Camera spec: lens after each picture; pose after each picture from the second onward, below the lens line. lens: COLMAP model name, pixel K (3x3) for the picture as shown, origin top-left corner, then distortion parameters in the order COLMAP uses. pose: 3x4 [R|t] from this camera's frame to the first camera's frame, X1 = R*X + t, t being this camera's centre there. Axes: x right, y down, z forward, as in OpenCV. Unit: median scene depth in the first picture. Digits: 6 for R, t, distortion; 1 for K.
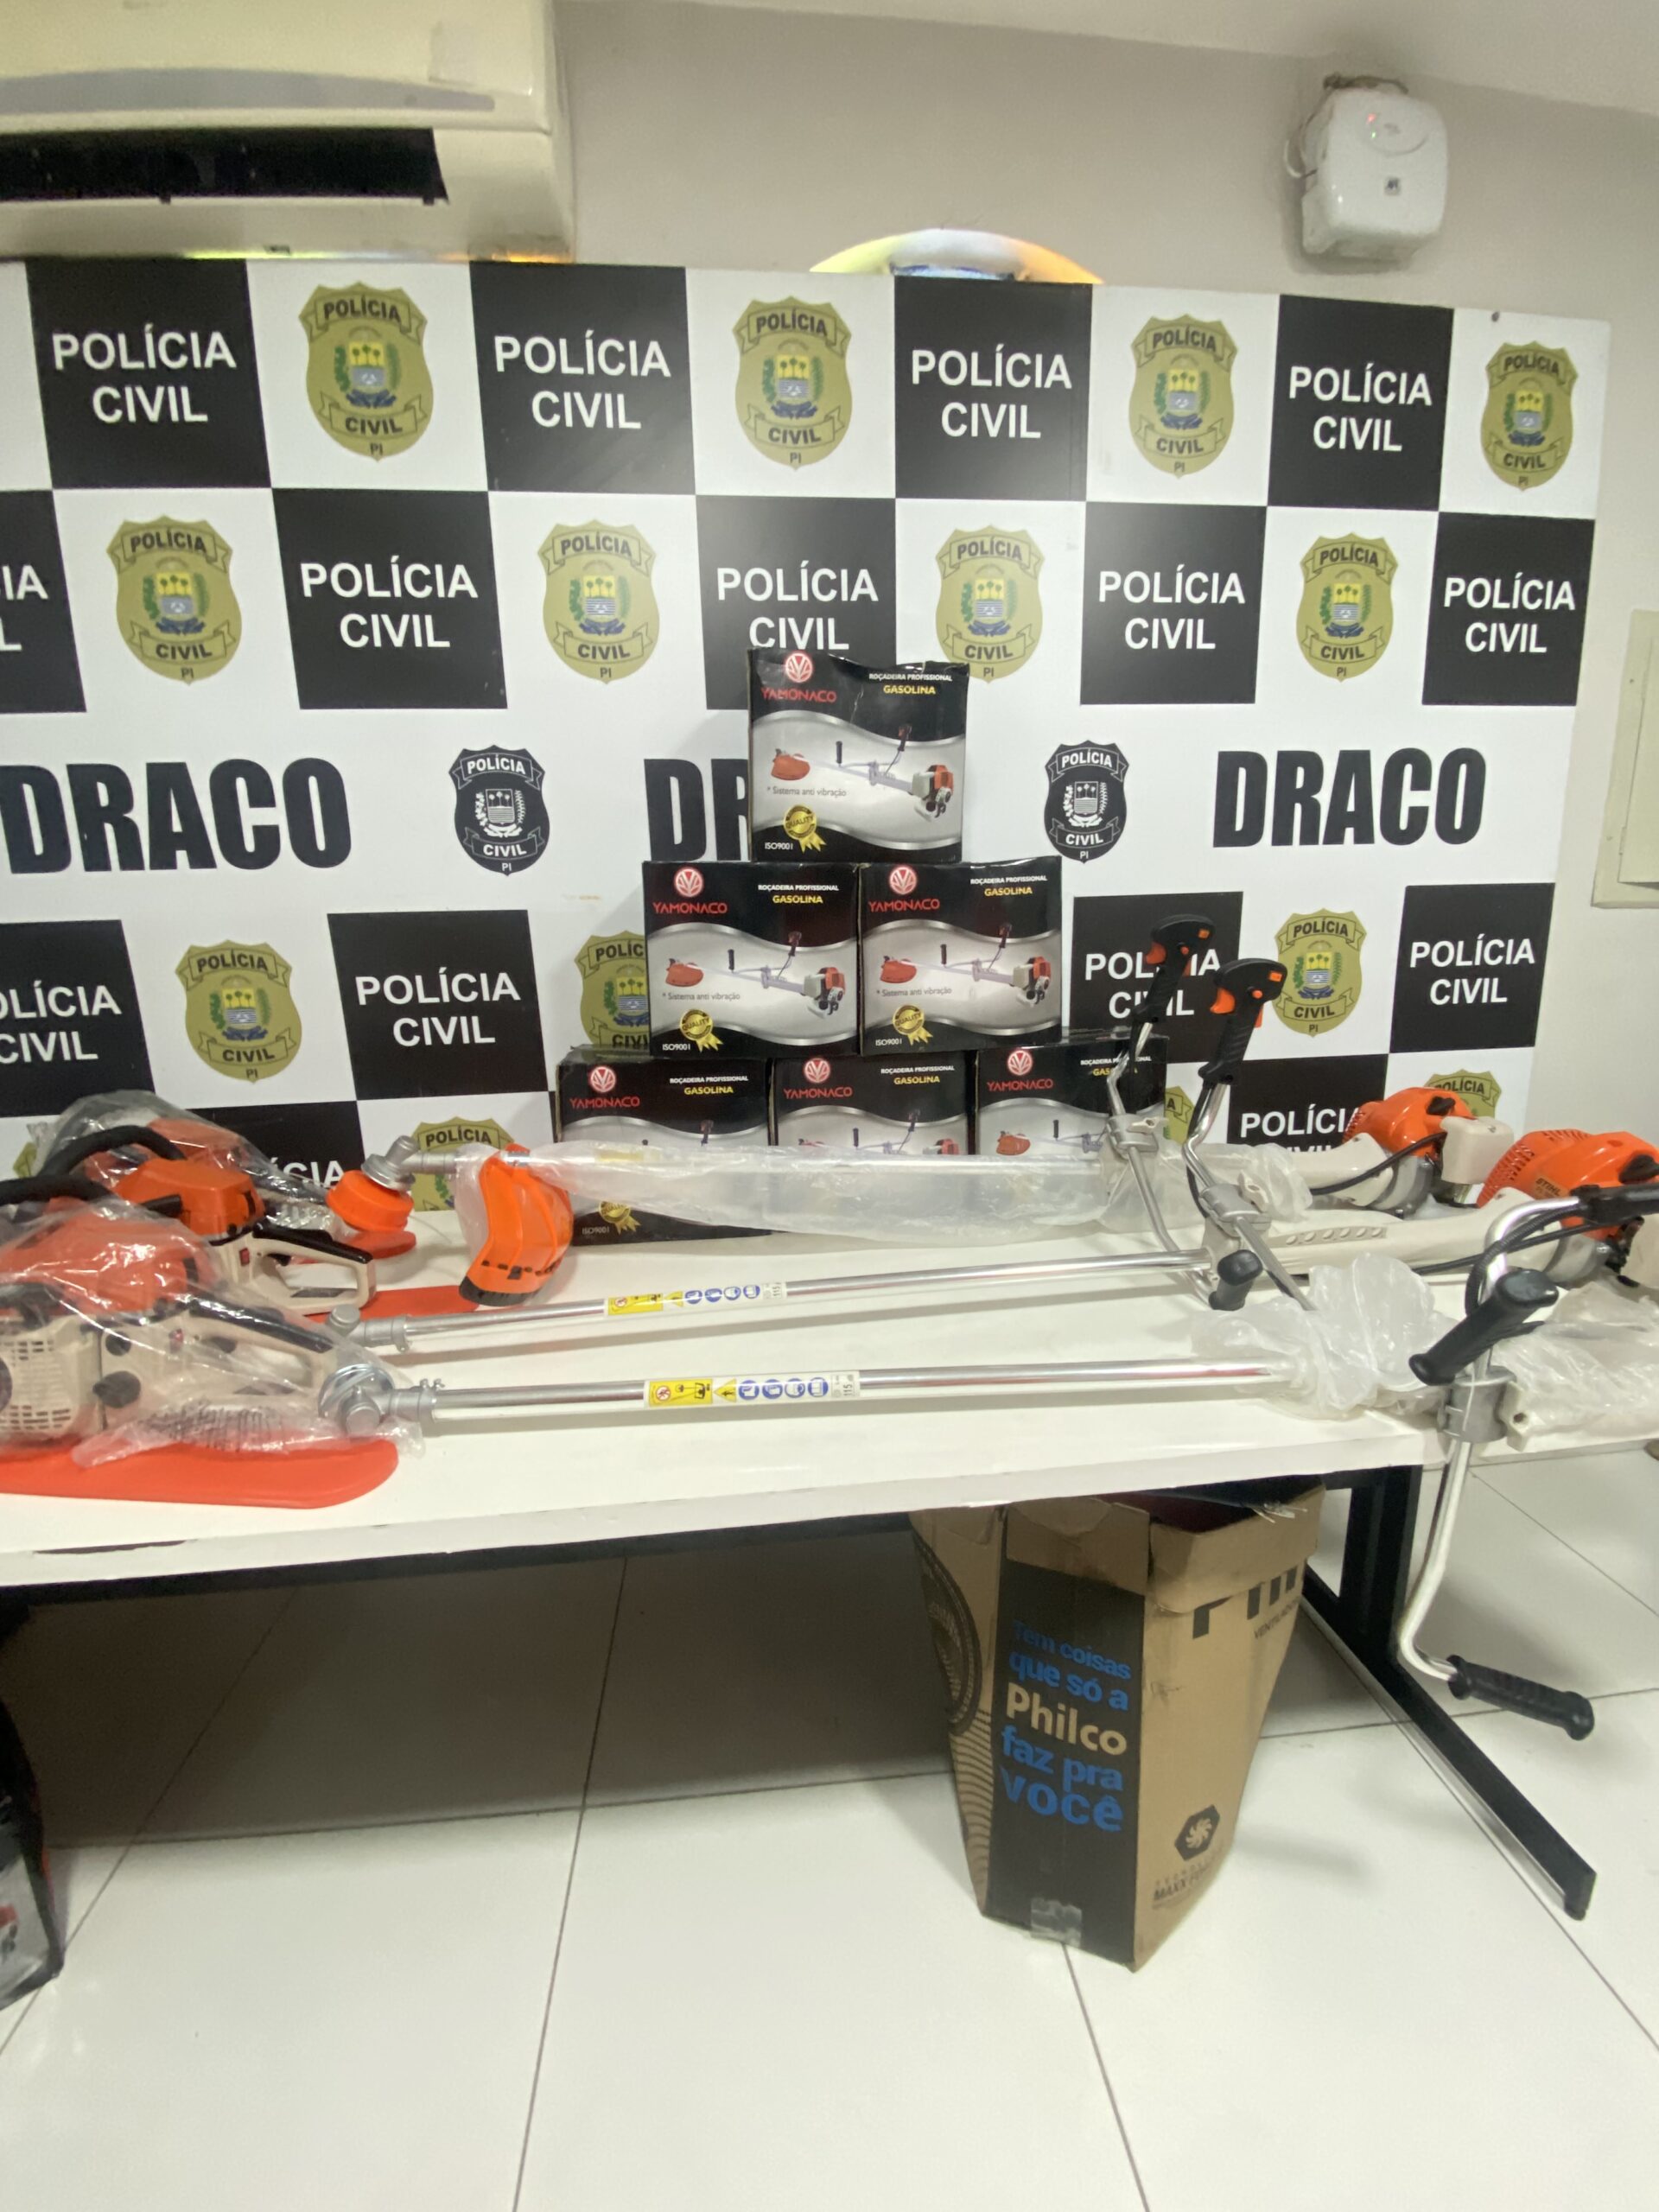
lens RADIAL K [[890.9, 0, 821.8], [0, 890.9, 1100.3], [0, 0, 1]] dist [0.041984, -0.036297]
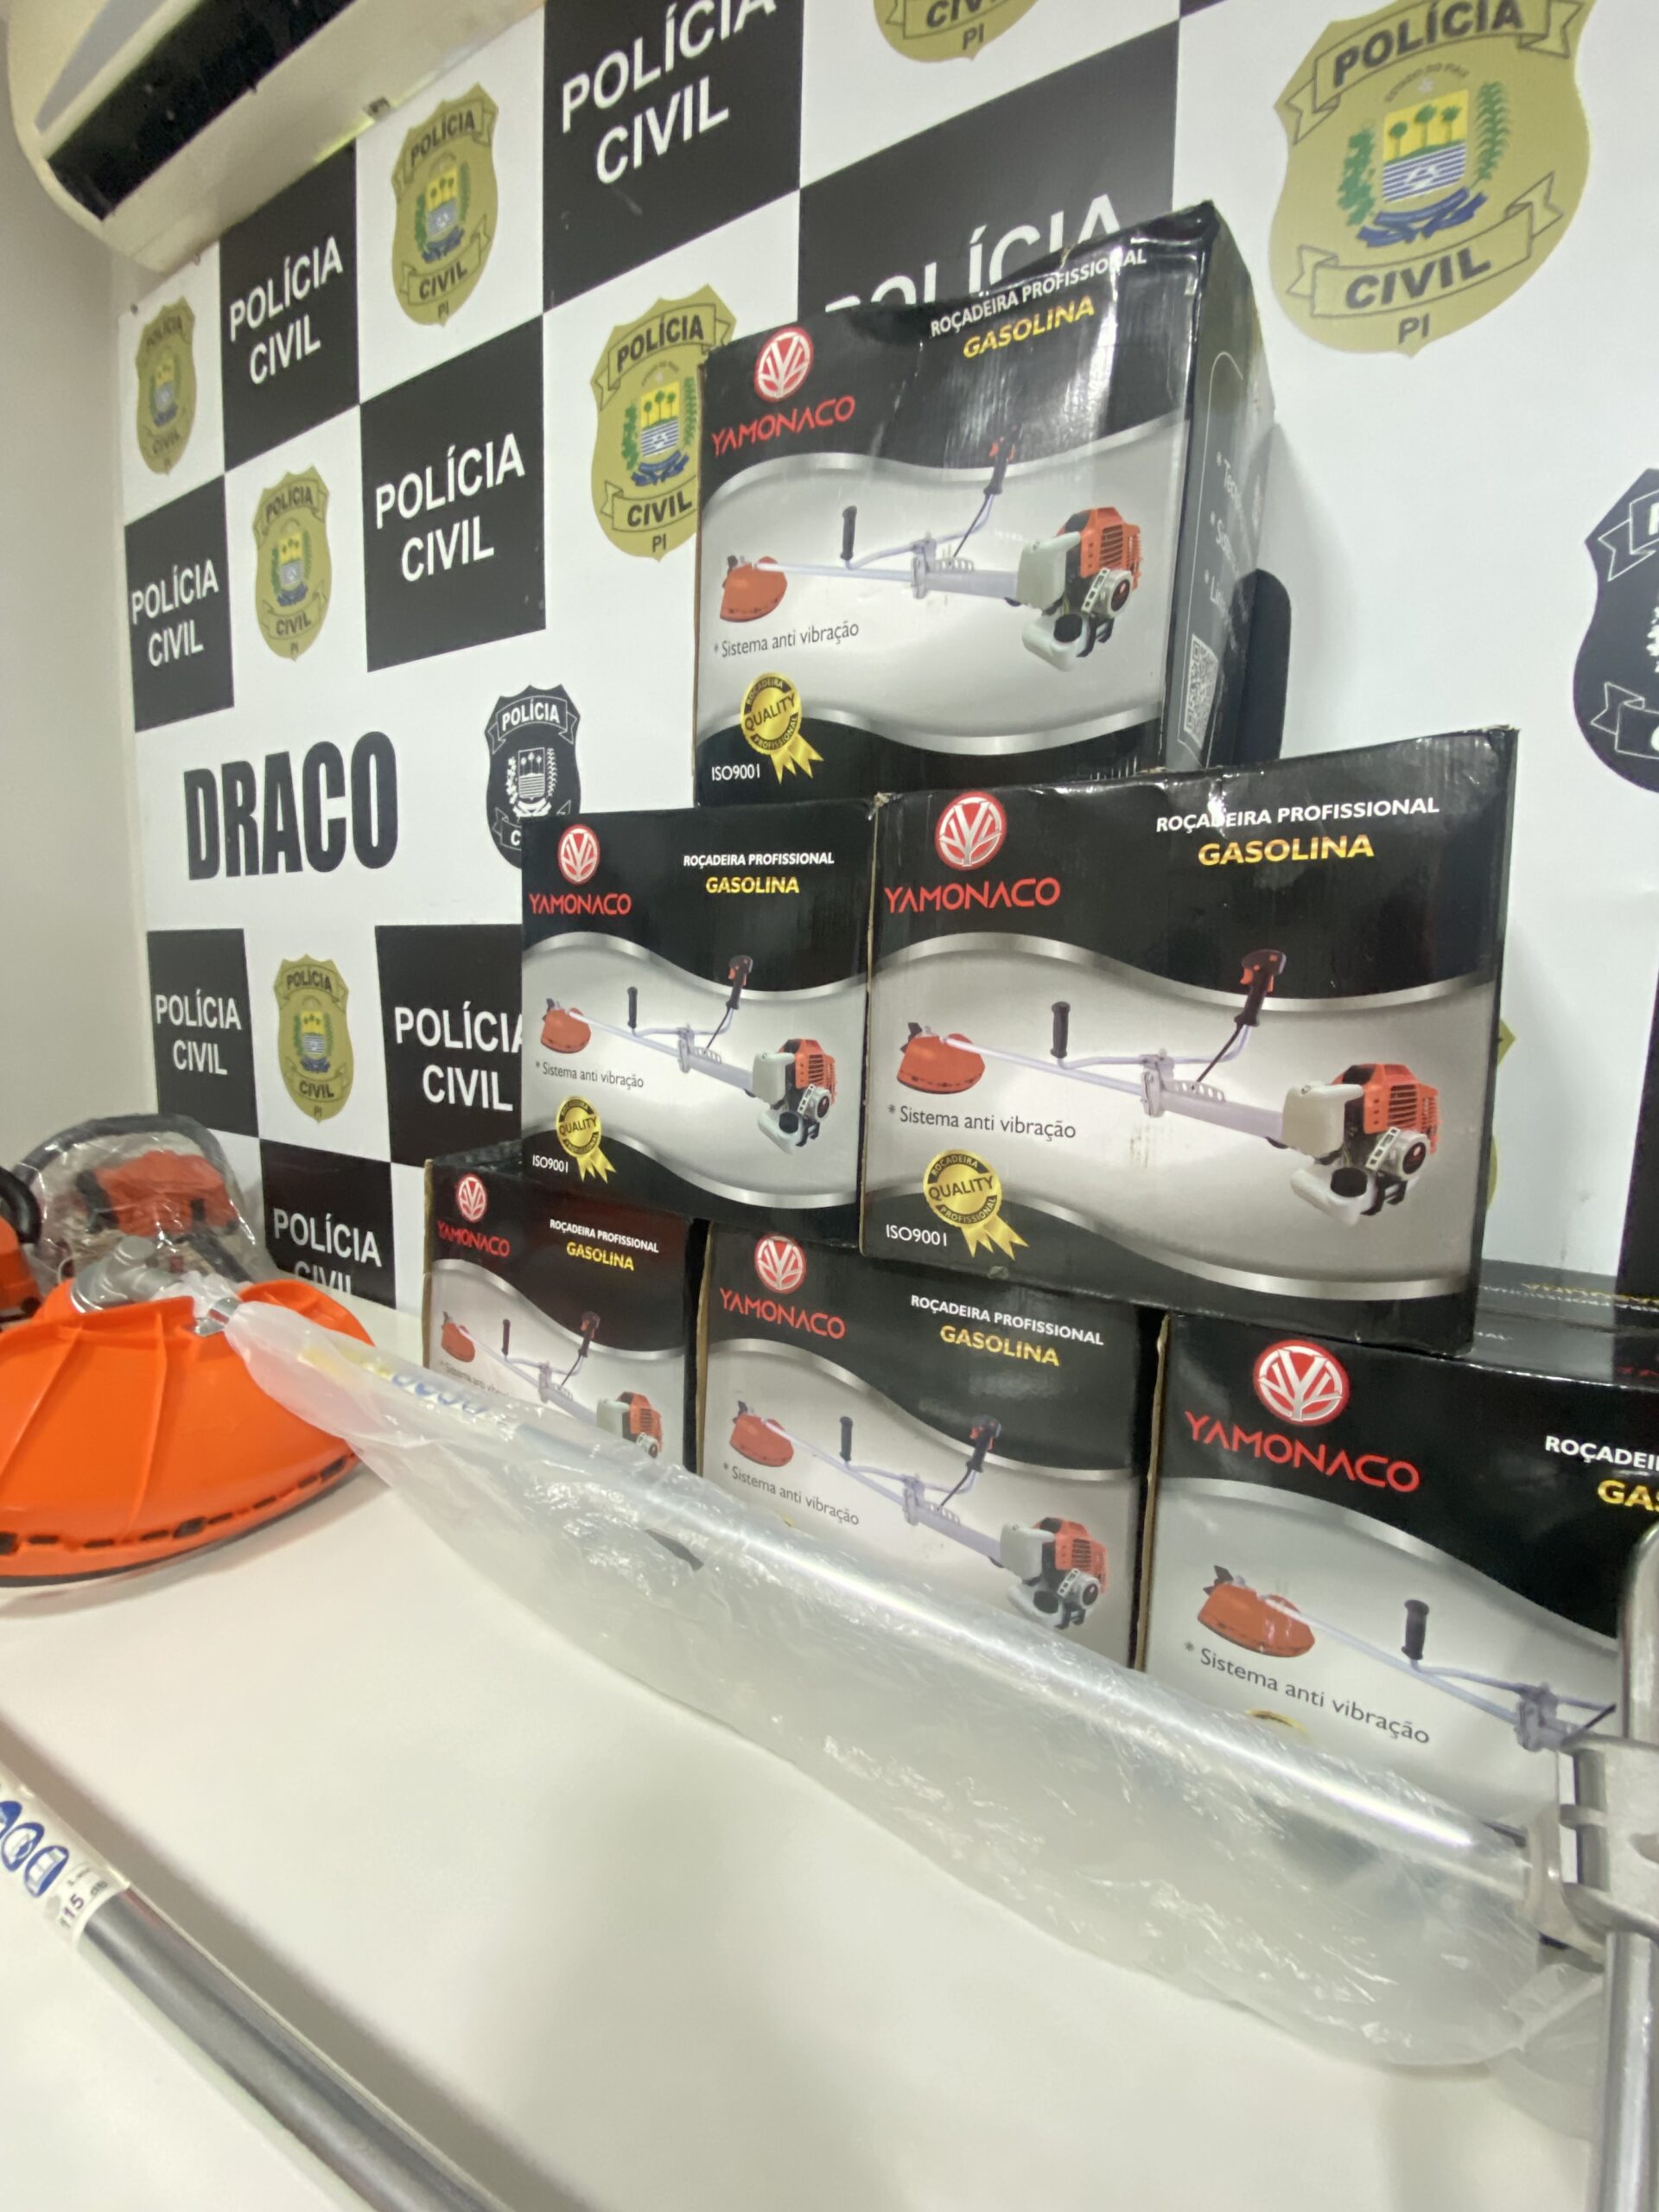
lens RADIAL K [[890.9, 0, 821.8], [0, 890.9, 1100.3], [0, 0, 1]] dist [0.041984, -0.036297]
pose [[0.804545, 0.121171, -0.581400, 0.261426], [-0.169131, 0.985175, -0.028722, -0.104598], [0.569300, 0.121441, 0.813111, 0.628070]]
